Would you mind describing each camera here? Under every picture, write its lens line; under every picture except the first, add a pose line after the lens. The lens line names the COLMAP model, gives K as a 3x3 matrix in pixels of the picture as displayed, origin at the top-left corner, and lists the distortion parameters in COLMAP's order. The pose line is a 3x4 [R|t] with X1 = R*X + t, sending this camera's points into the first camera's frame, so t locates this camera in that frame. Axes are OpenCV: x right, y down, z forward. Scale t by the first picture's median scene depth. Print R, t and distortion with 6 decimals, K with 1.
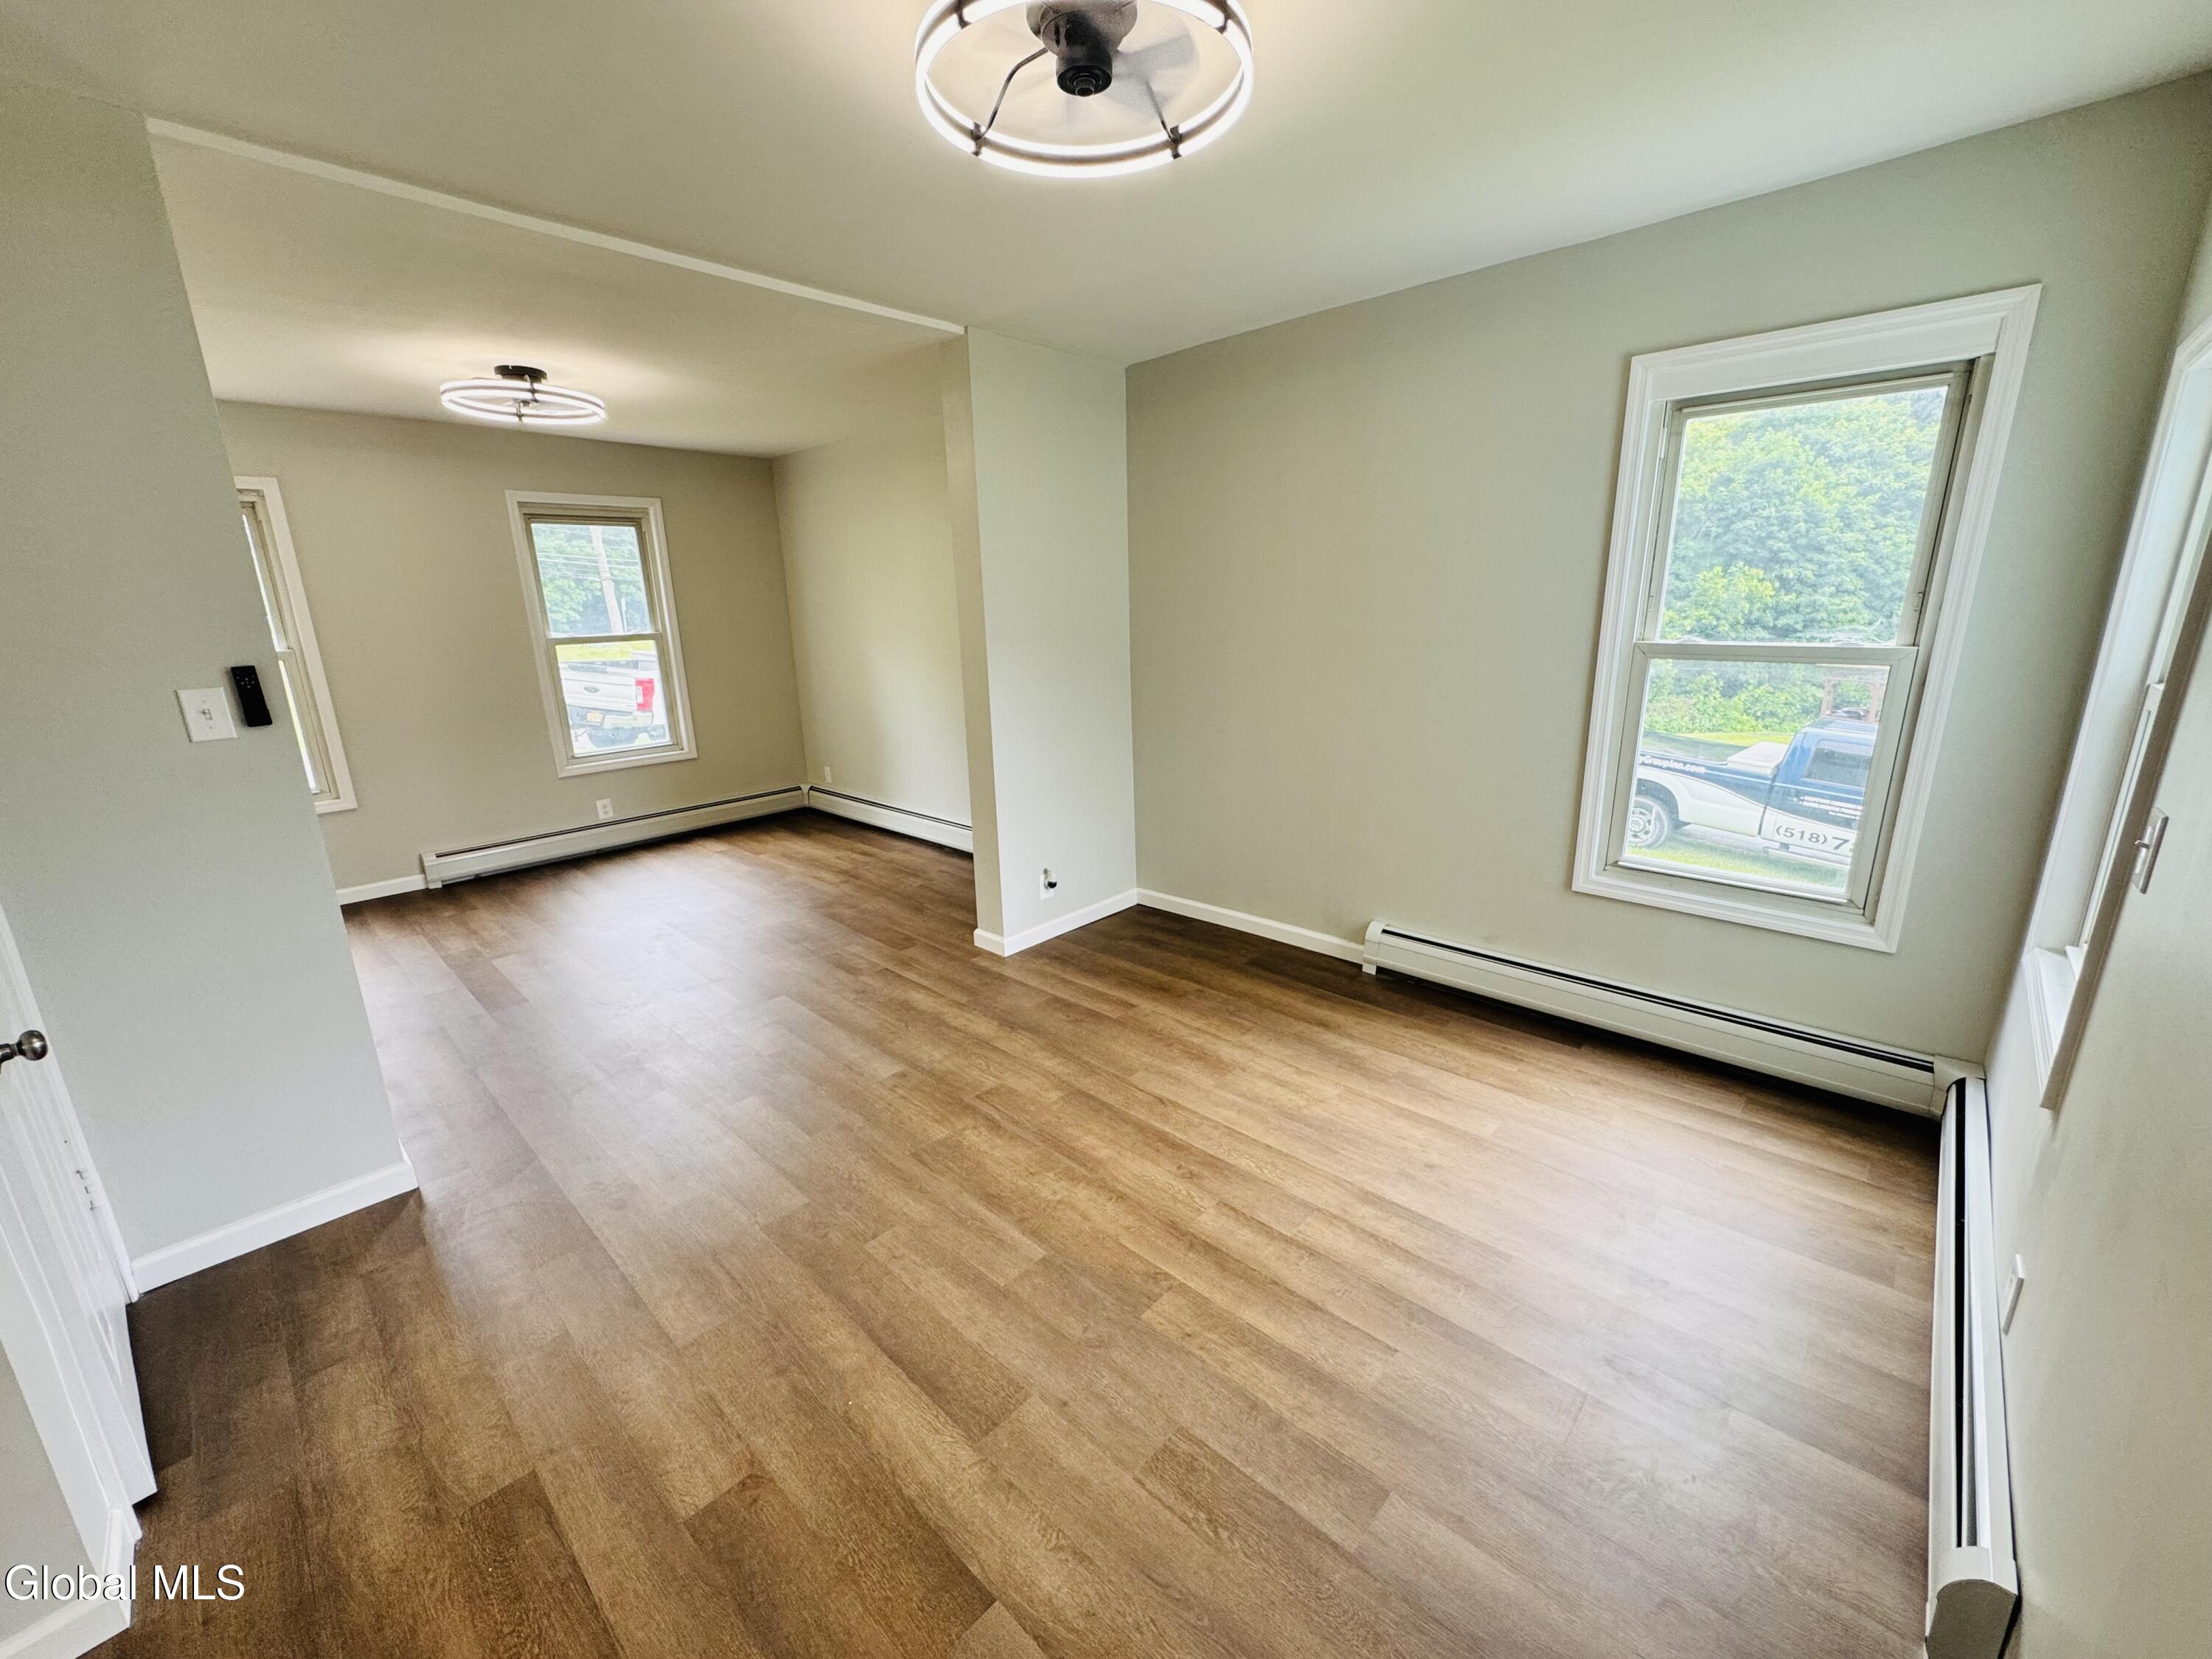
lens RADIAL K [[888.2, 0, 1112.3], [0, 888.2, 828.4], [0, 0, 1]] dist [-0.003211, -0.000108]
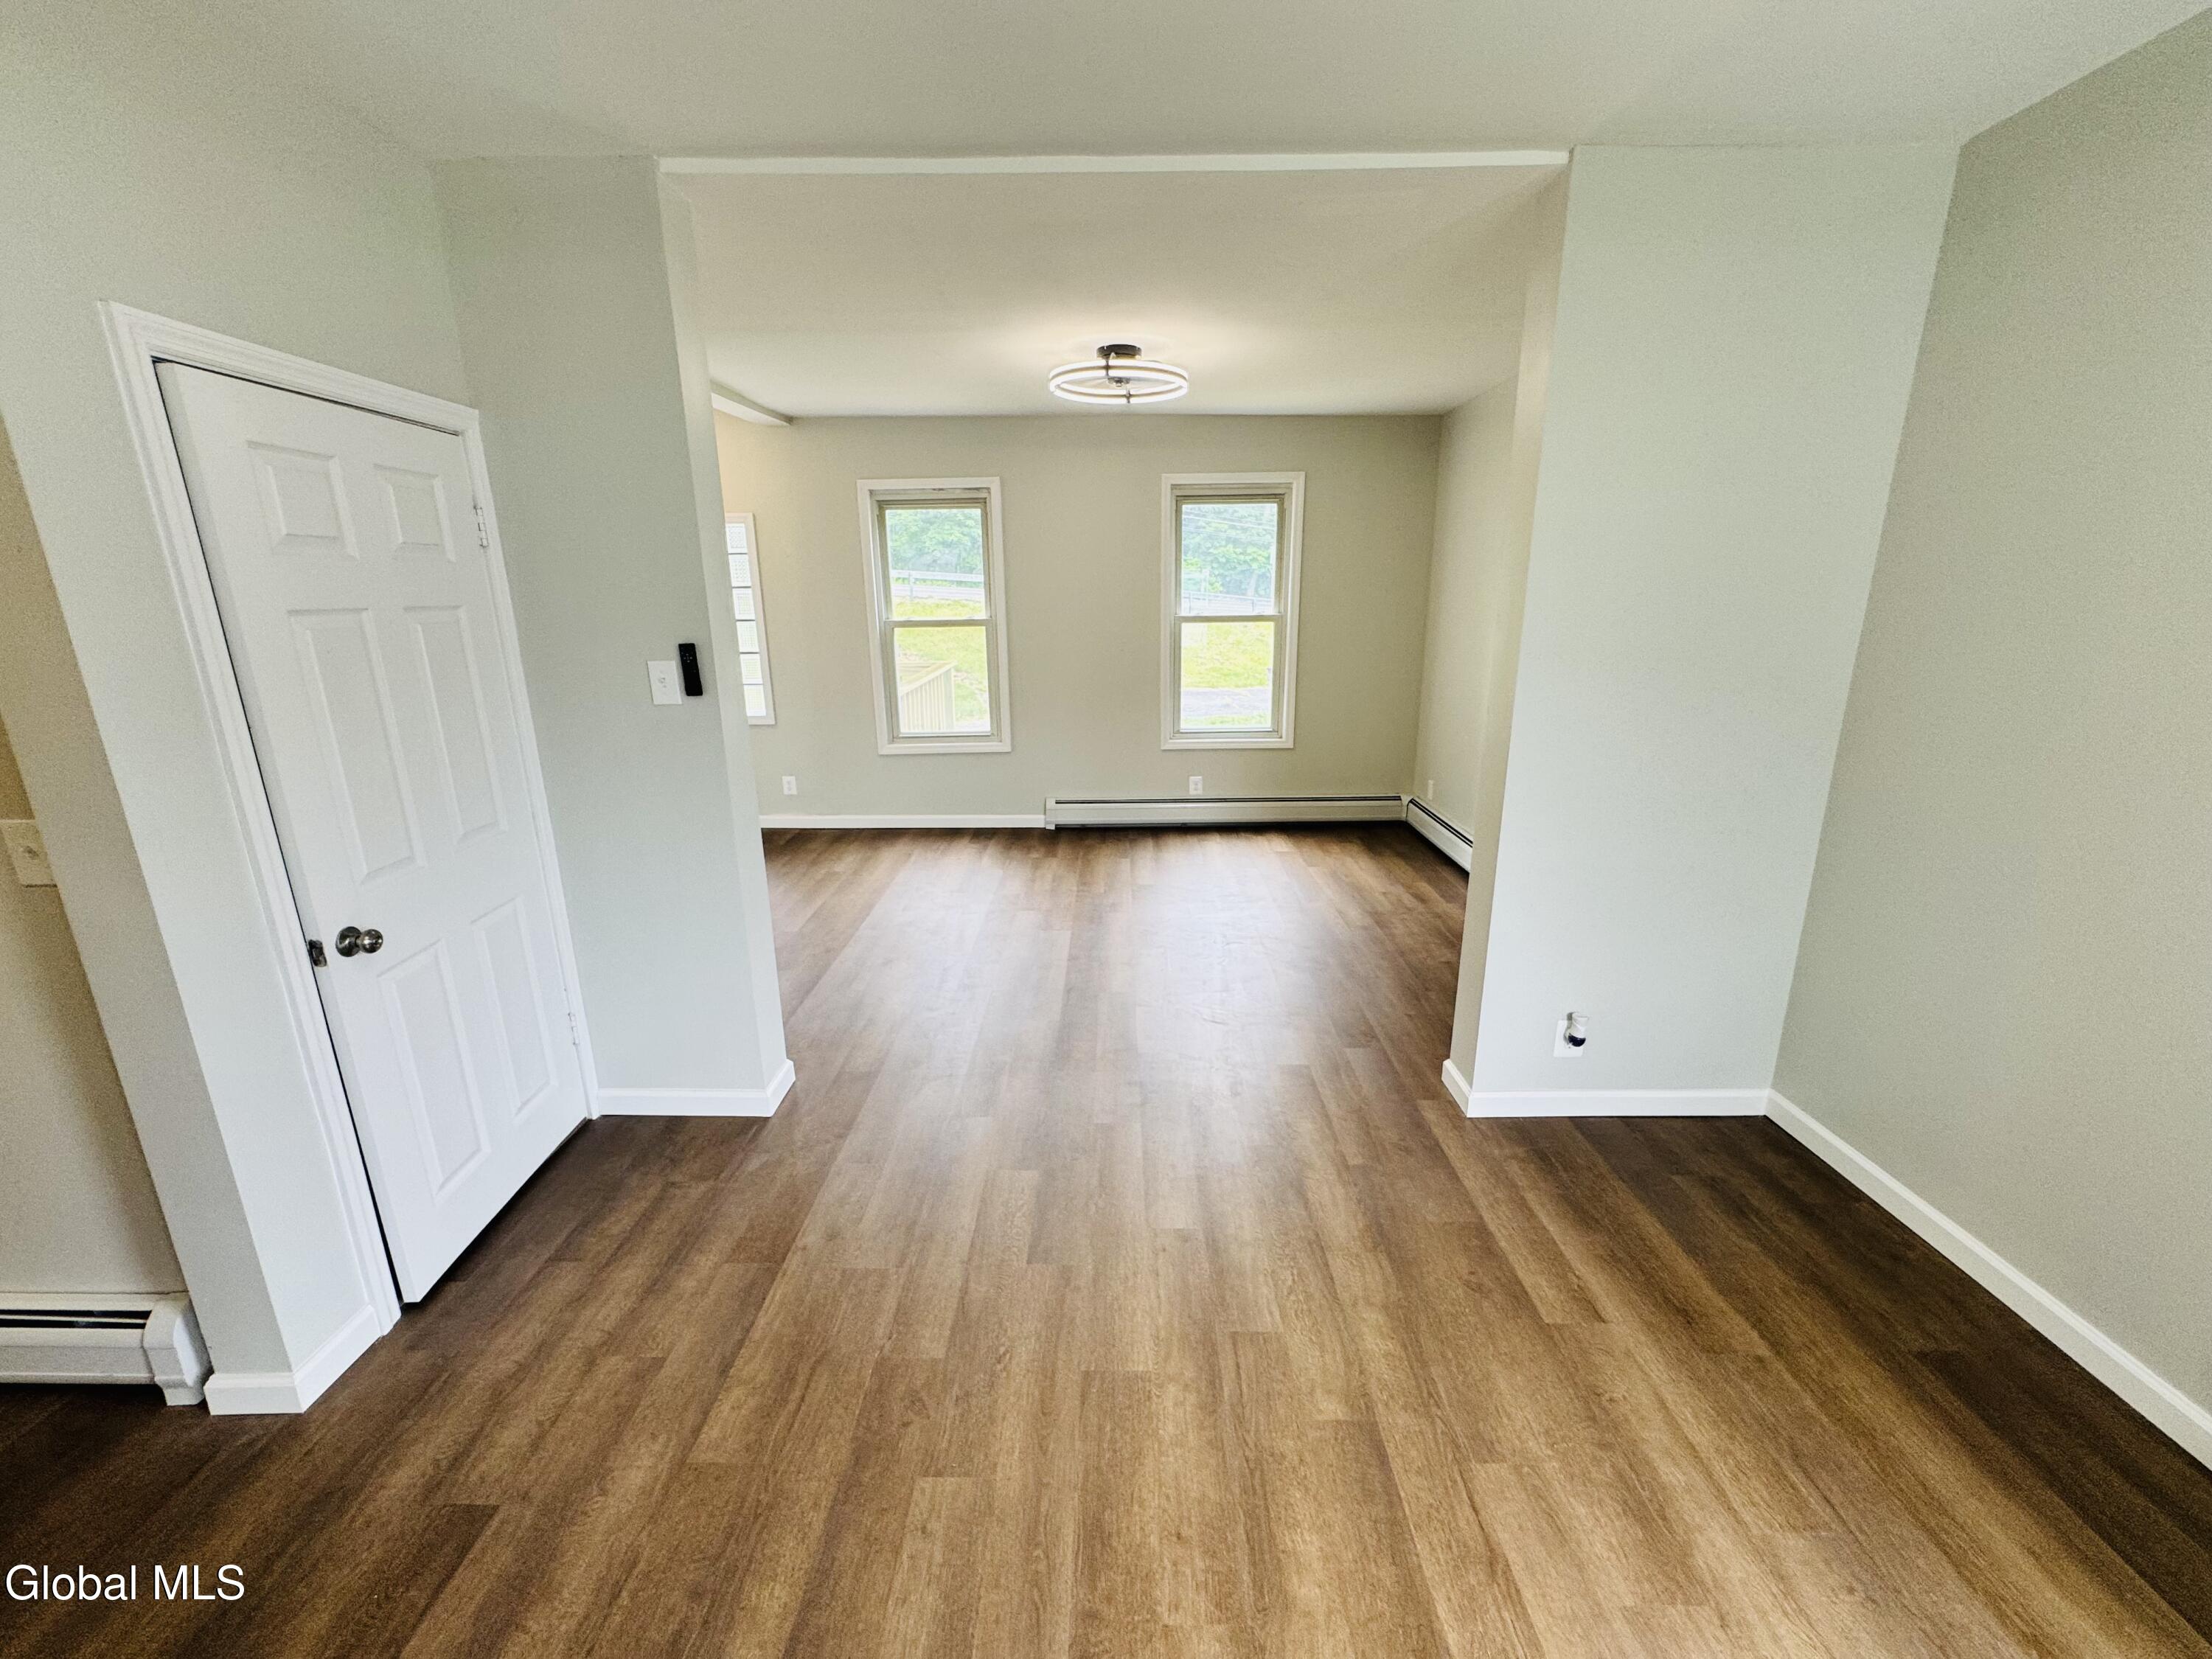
lens RADIAL K [[888.9, 0, 1099.7], [0, 888.9, 824.2], [0, 0, 1]] dist [0.000453, 0.000181]
pose [[0.670655, 0.209951, -0.711437, 0.138577], [-0.193936, 0.975376, 0.105023, -0.099179], [0.715969, 0.067539, 0.694858, 0.330200]]
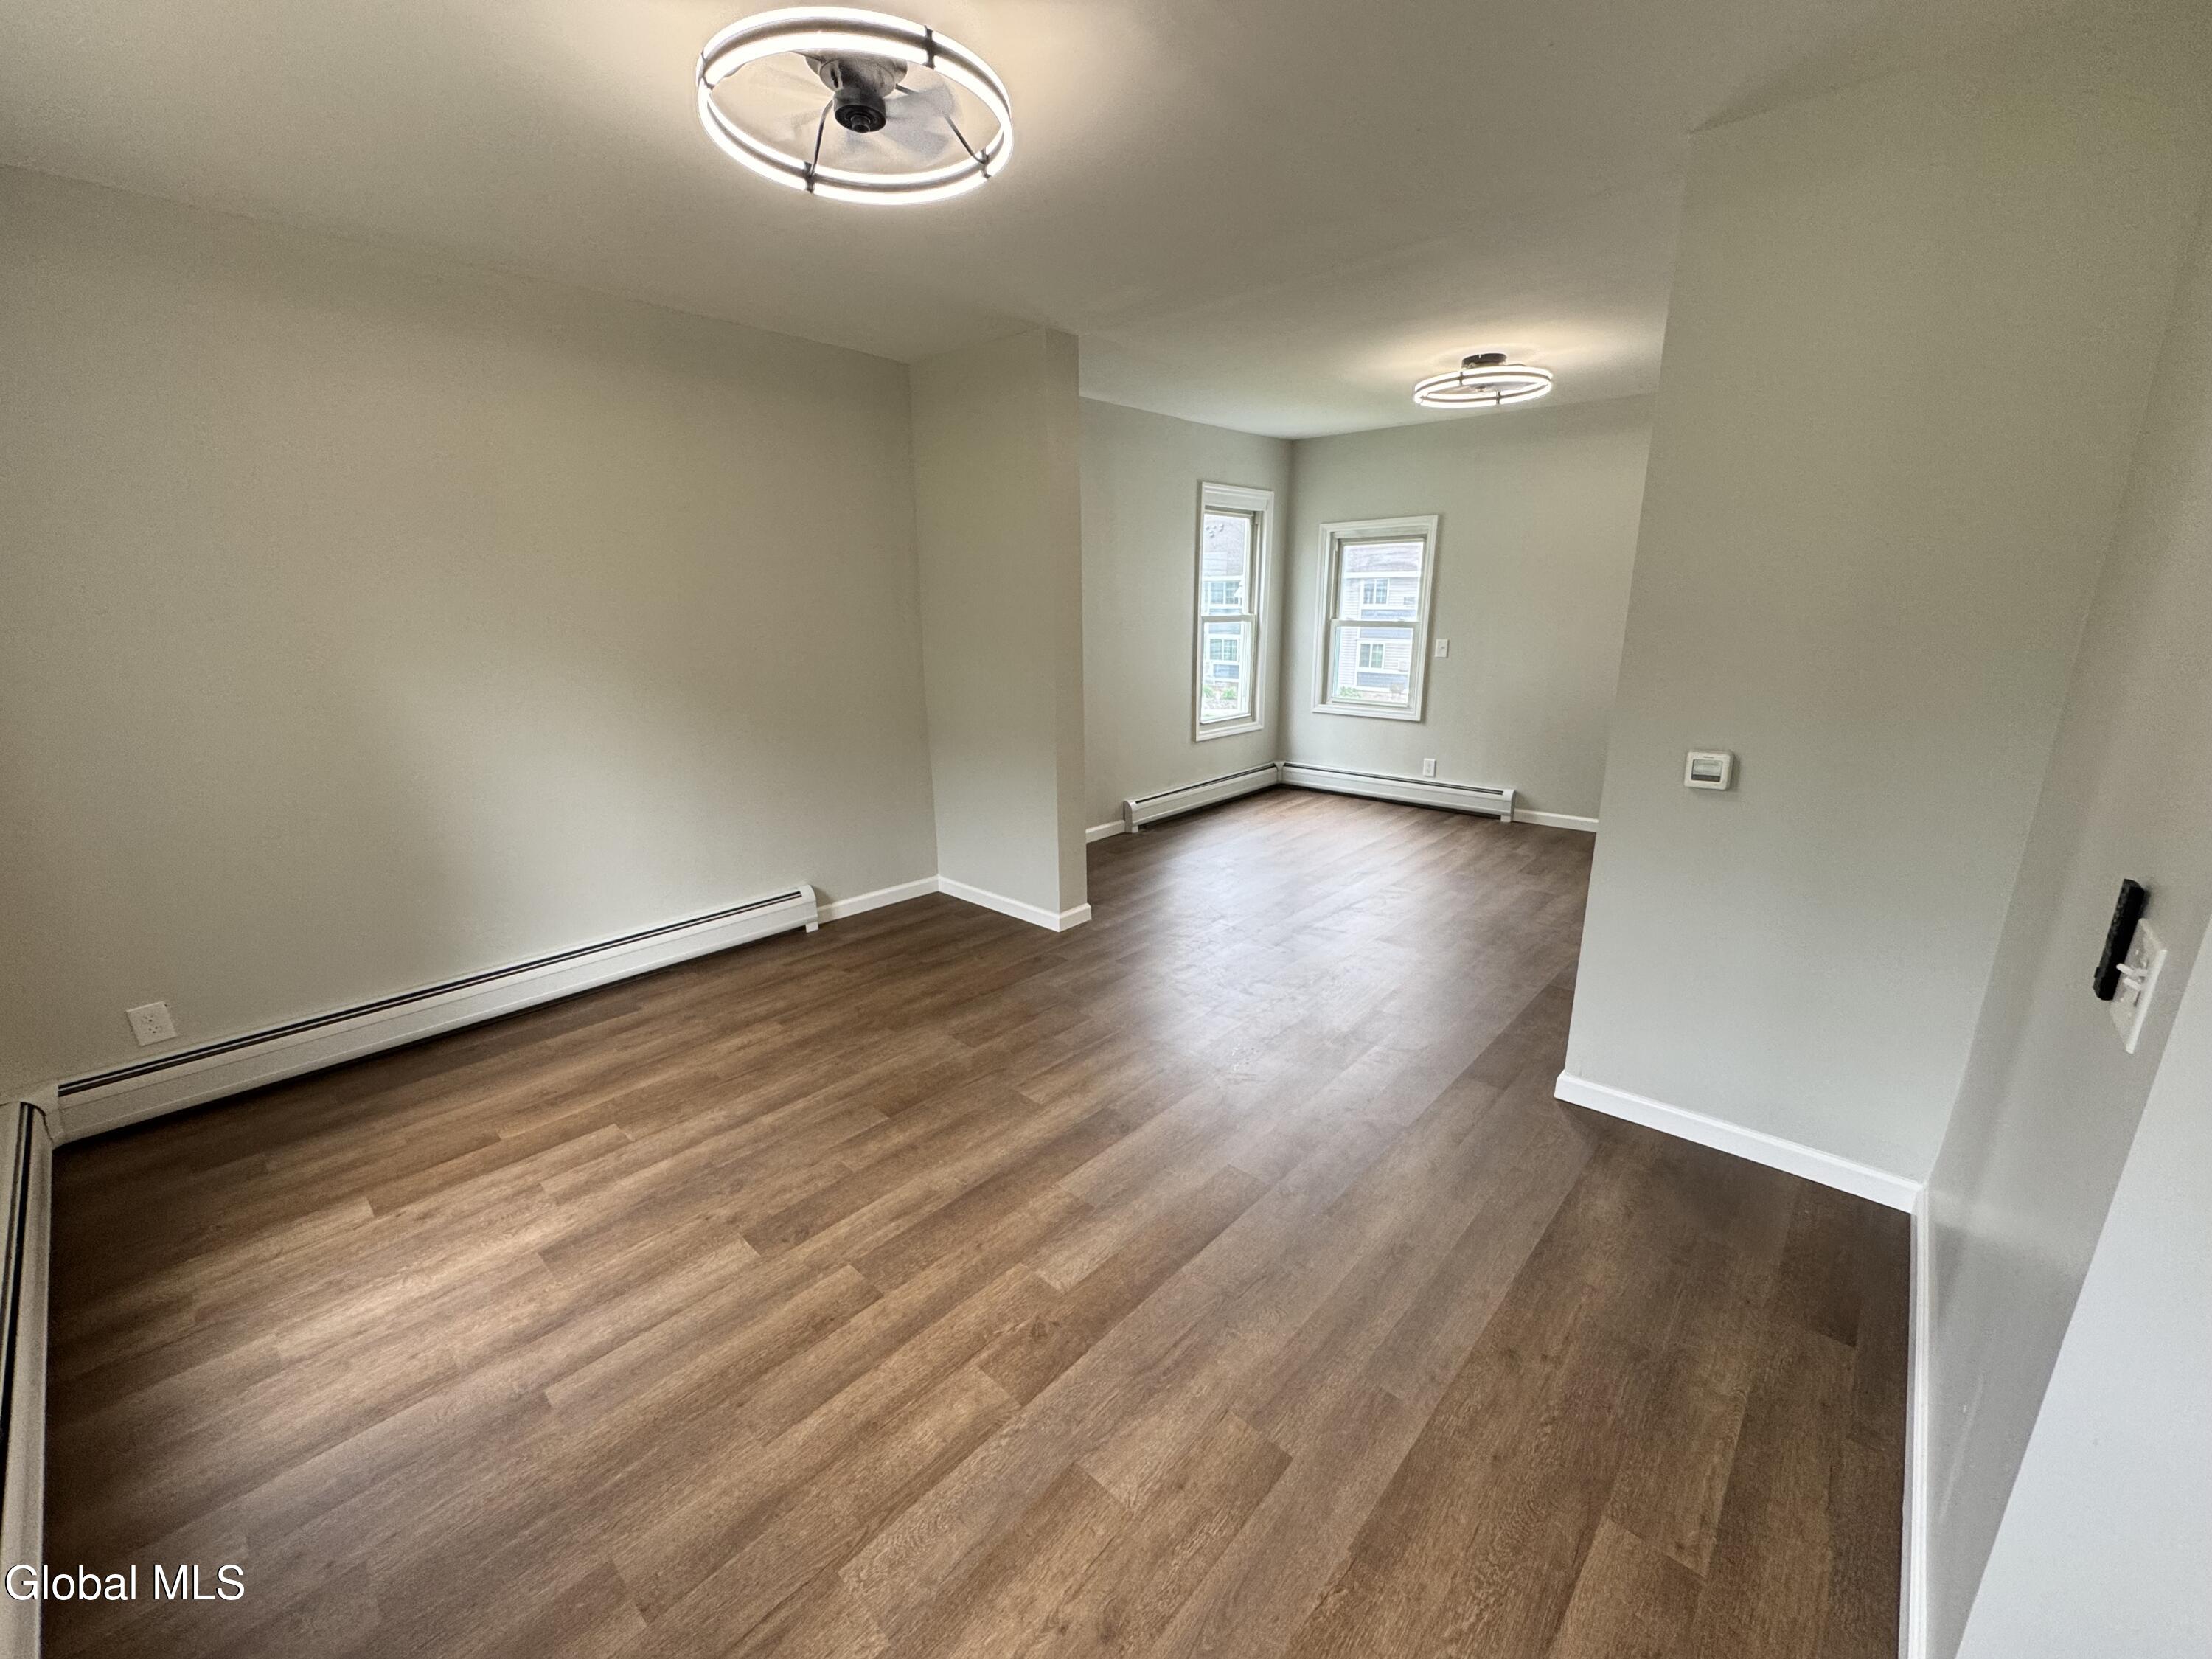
lens RADIAL K [[880.1, 0, 1104.6], [0, 880.1, 824.7], [0, 0, 1]] dist [-0.001520, 0.000392]
pose [[-0.012333, -0.230480, 0.972999, -1.213794], [0.262428, 0.938217, 0.225567, -0.213292], [-0.964873, 0.258124, 0.048914, 0.968215]]
